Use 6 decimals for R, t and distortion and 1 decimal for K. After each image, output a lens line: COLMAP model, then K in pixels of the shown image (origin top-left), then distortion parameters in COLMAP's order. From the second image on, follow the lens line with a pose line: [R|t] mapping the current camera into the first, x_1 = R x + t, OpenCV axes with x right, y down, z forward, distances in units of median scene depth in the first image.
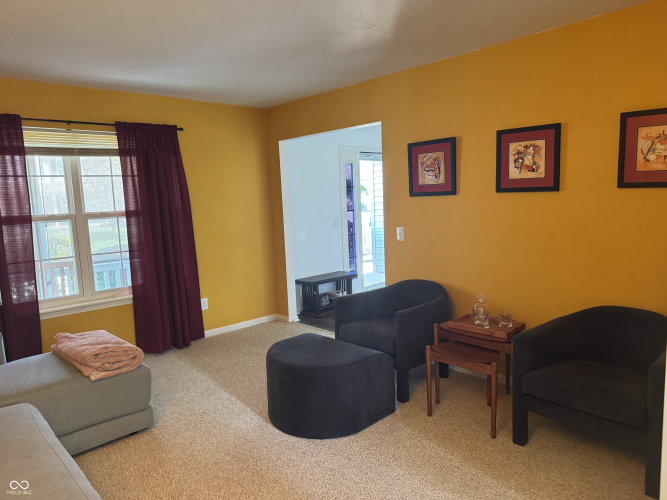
lens RADIAL K [[463.5, 0, 334.1], [0, 463.5, 252.1], [0, 0, 1]] dist [0.037853, -0.048555]
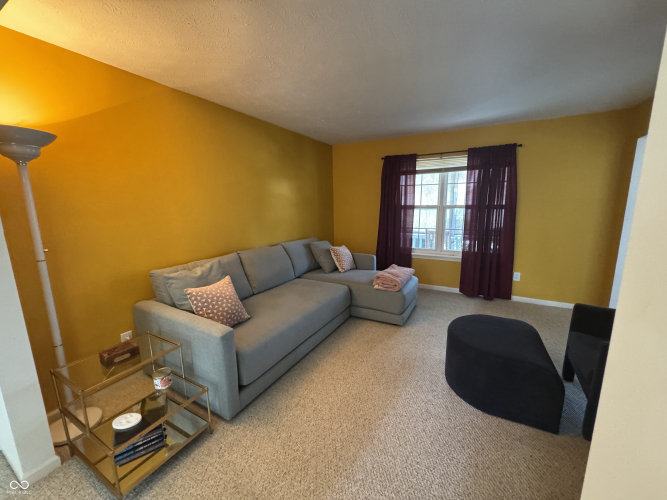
lens RADIAL K [[265.3, 0, 331.0], [0, 265.3, 248.9], [0, 0, 1]] dist [-0.008144, 0.001469]
pose [[0.308044, 0.197745, -0.930594, 0.297253], [-0.111347, 0.978931, 0.171158, -0.045113], [0.944834, 0.050894, 0.323572, 0.277218]]
